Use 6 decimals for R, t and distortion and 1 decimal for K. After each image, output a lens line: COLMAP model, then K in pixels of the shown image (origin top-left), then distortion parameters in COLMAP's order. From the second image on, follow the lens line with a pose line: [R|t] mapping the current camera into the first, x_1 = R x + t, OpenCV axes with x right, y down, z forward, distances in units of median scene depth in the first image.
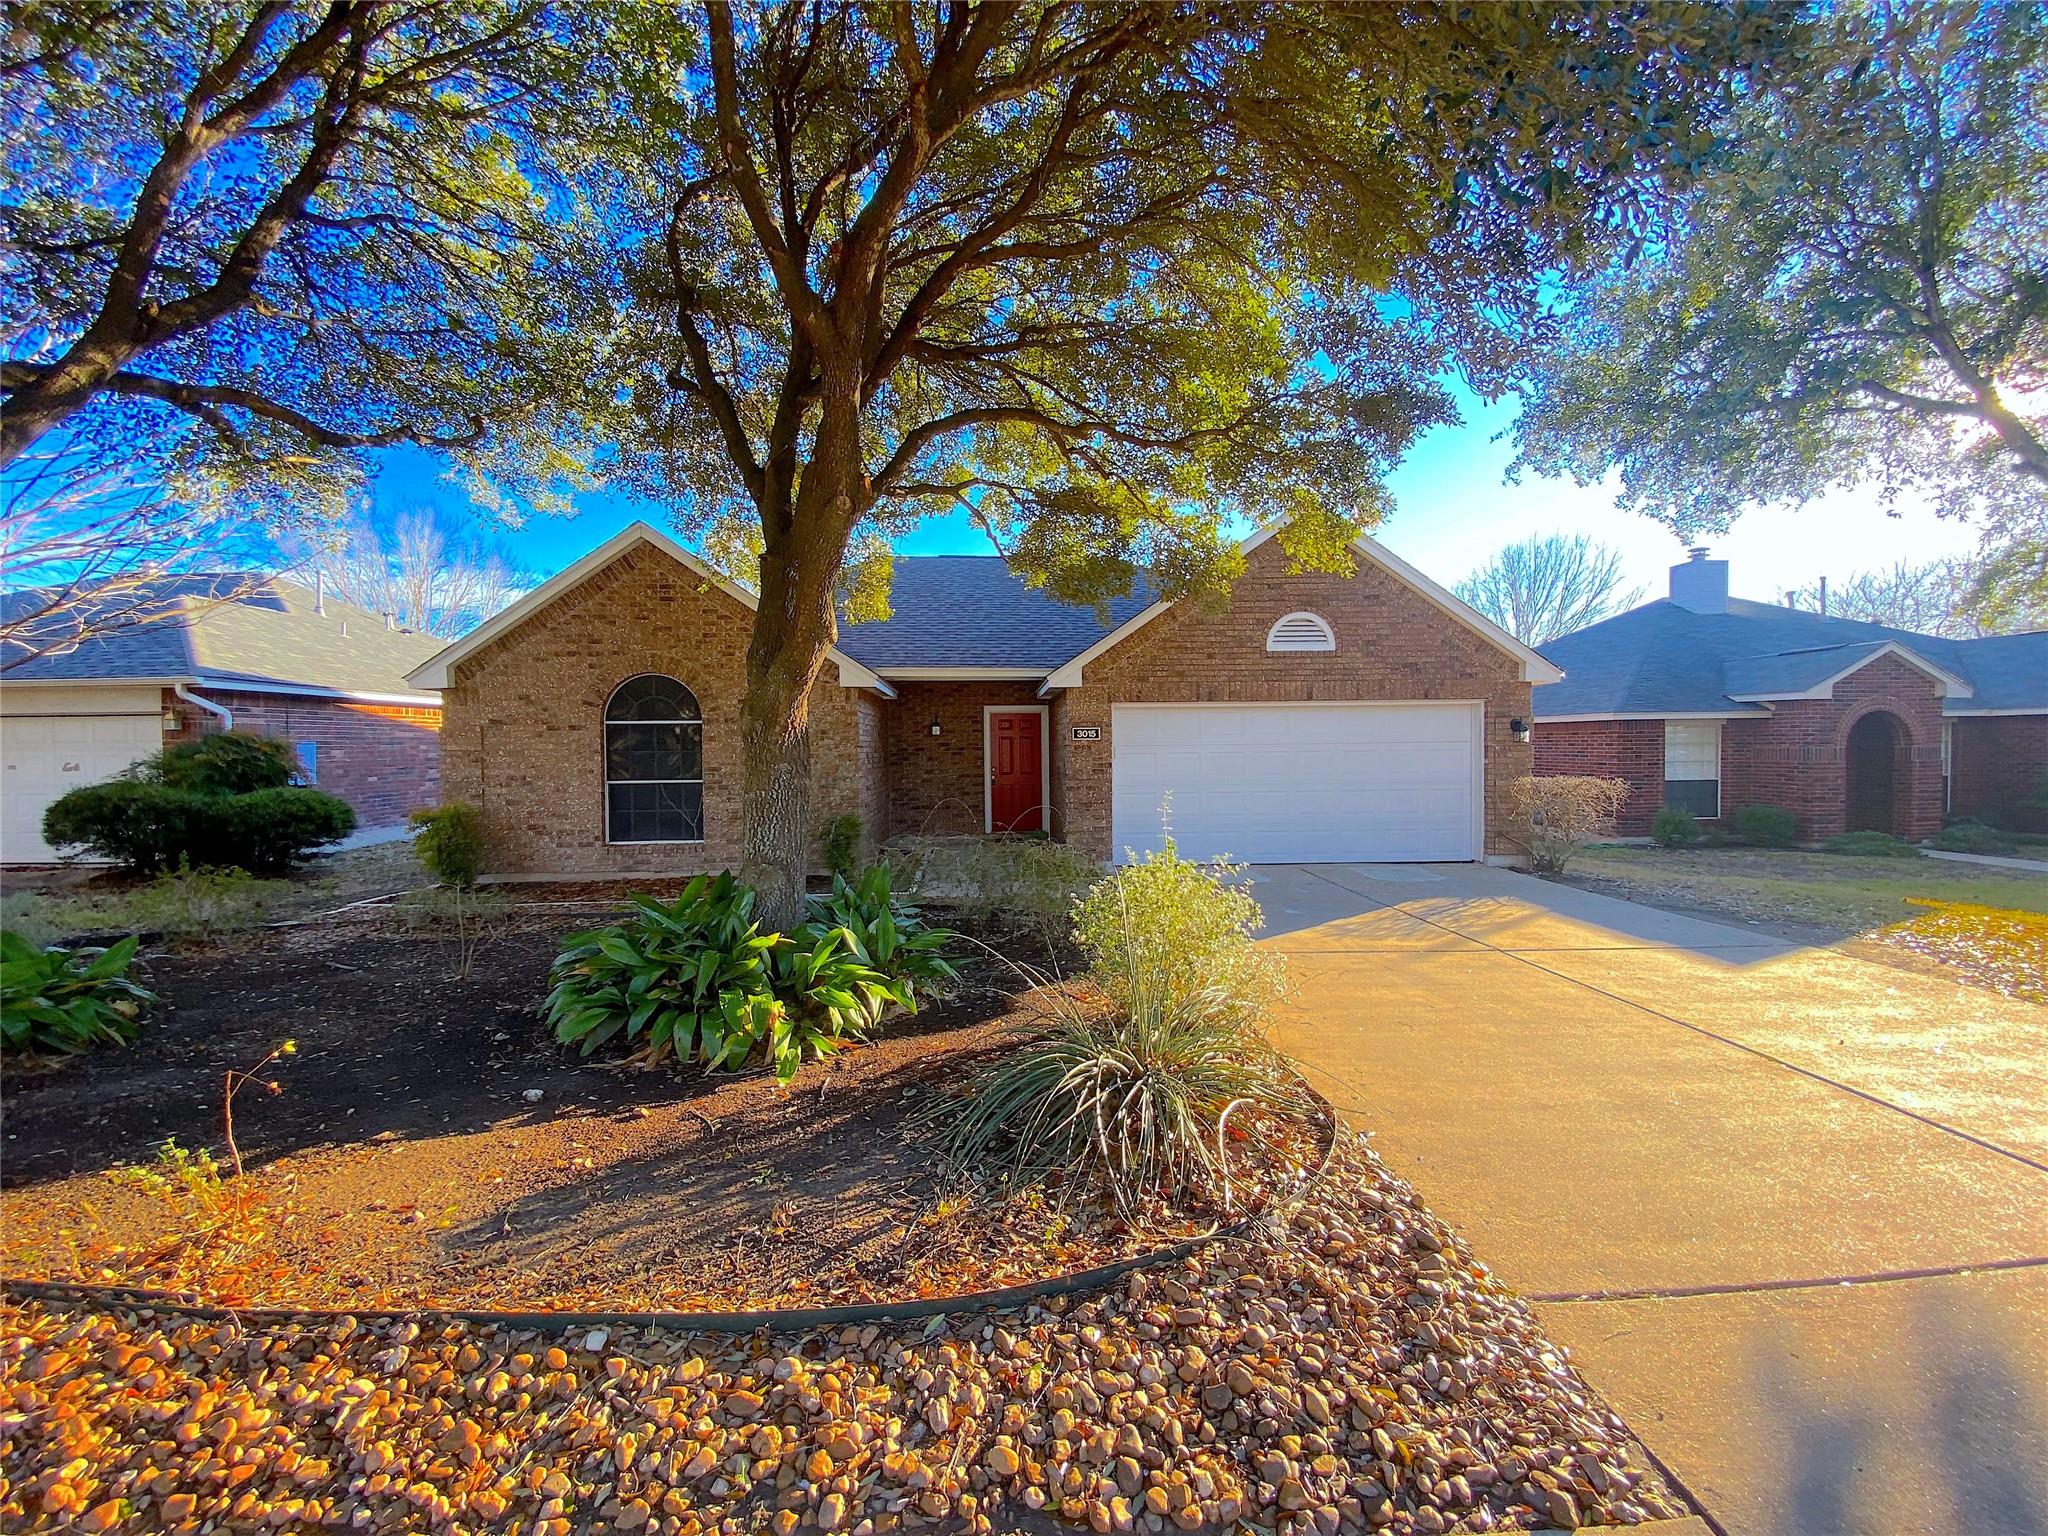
lens RADIAL K [[820.0, 0, 1020.5], [0, 820.0, 767.0], [0, 0, 1]] dist [0.043979, -0.039420]
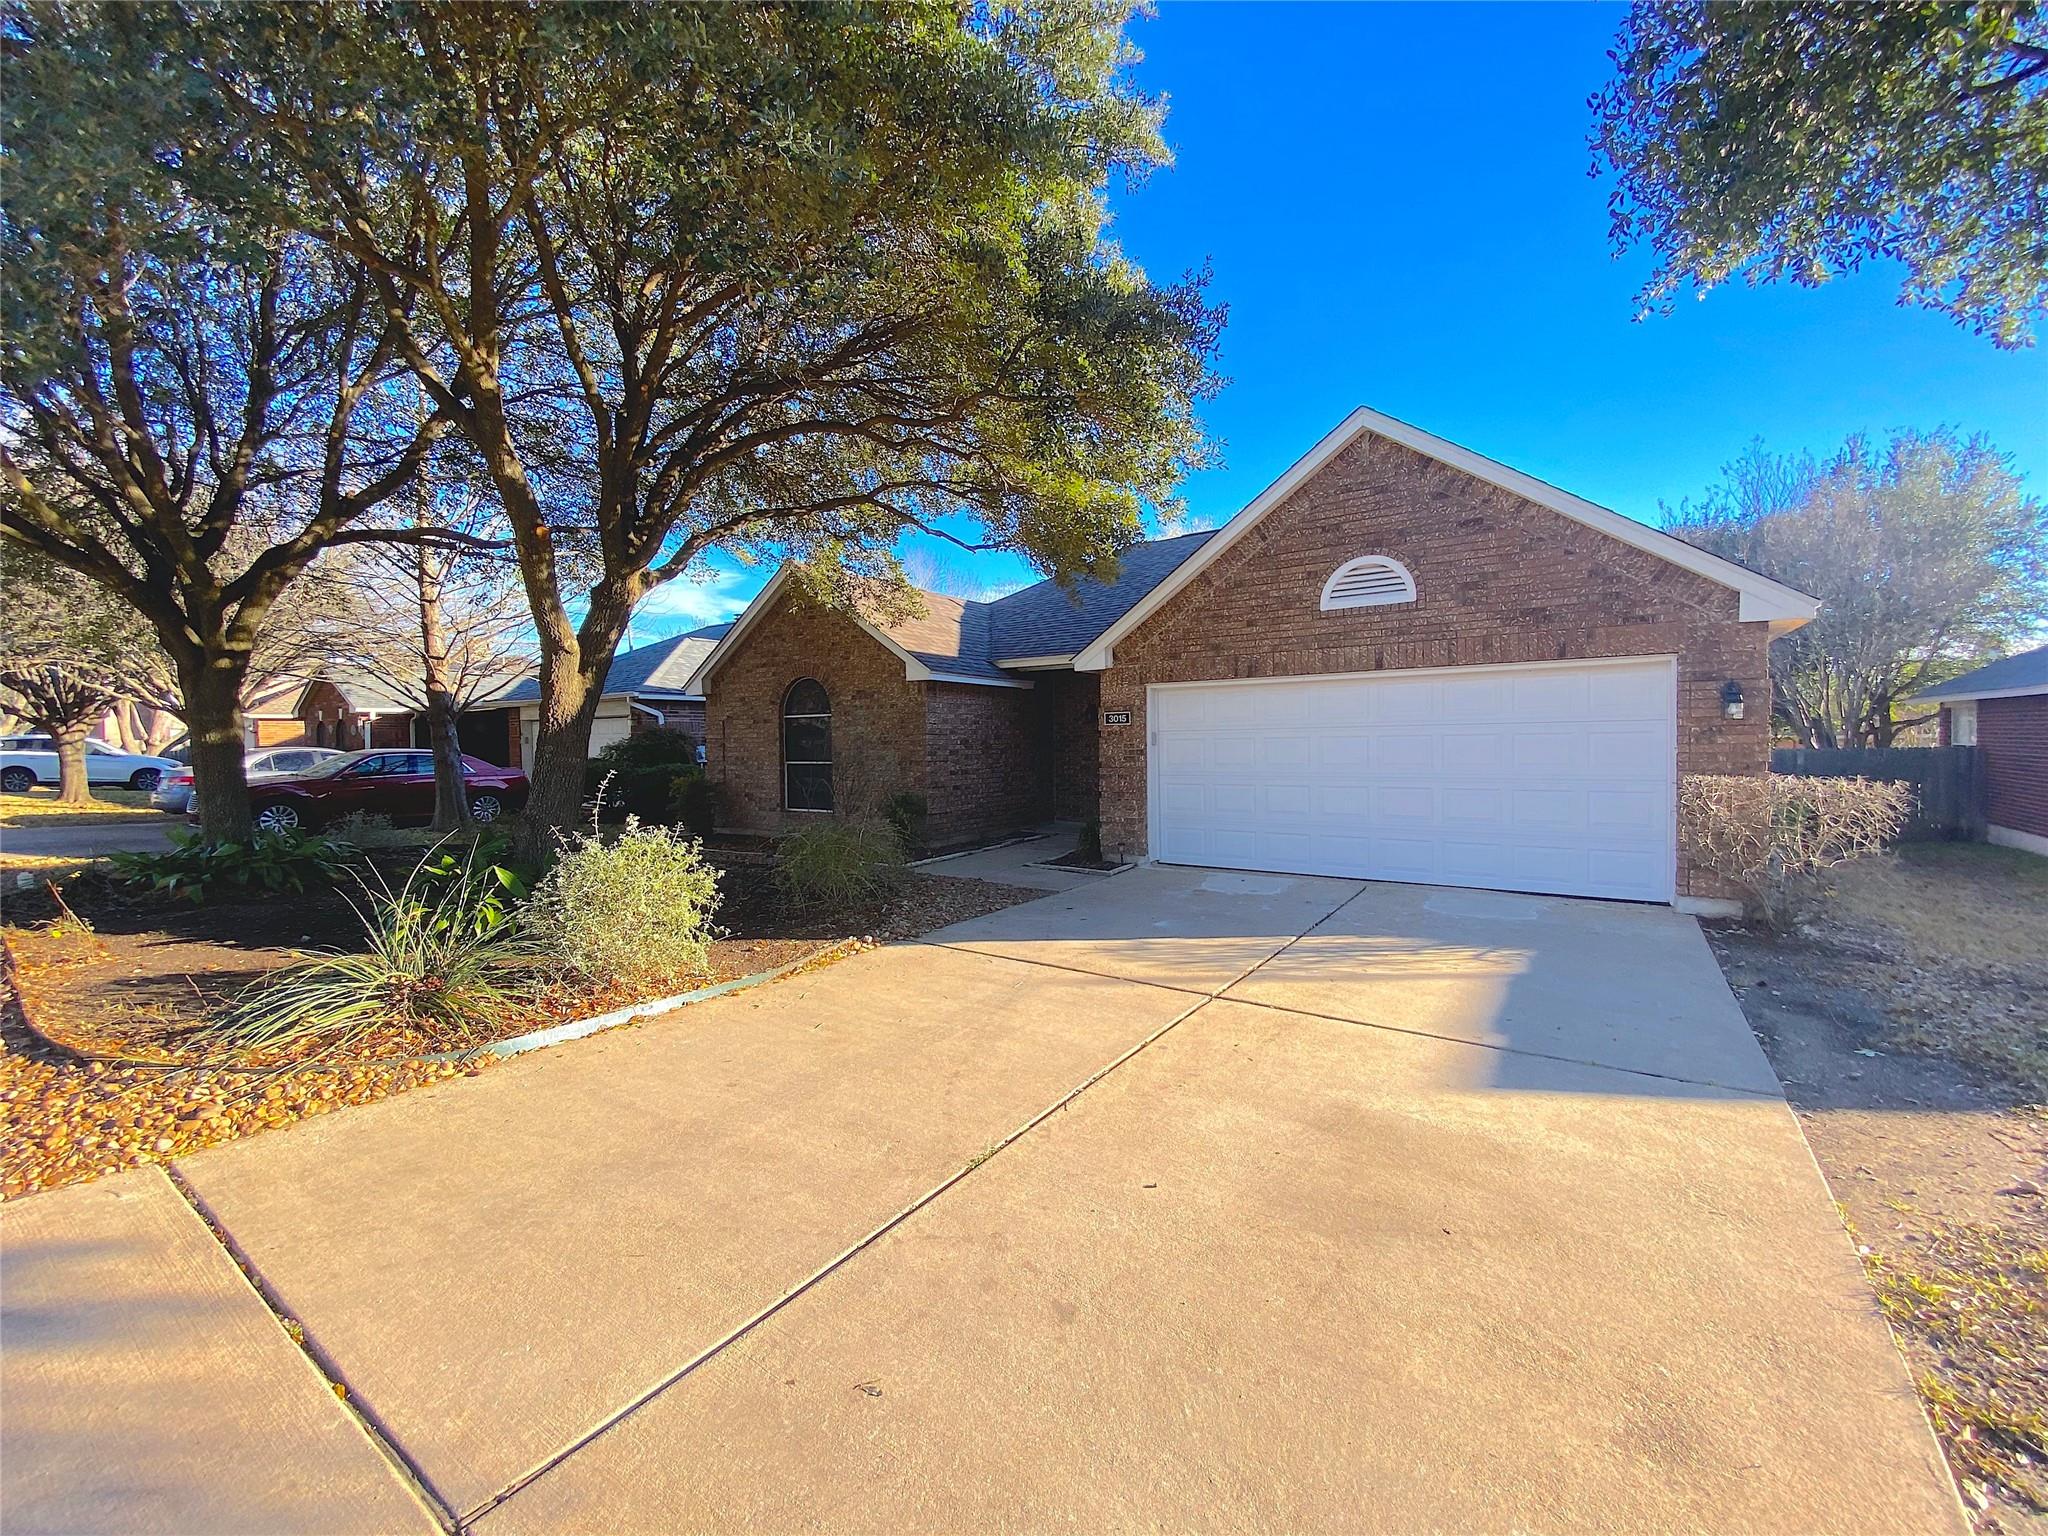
lens RADIAL K [[820.0, 0, 1020.5], [0, 820.0, 767.0], [0, 0, 1]] dist [0.043979, -0.039420]
pose [[0.799545, 0.017386, -0.600355, 0.572033], [-0.005404, 0.999749, 0.021754, -0.005079], [0.600582, -0.014149, 0.799438, 0.188394]]
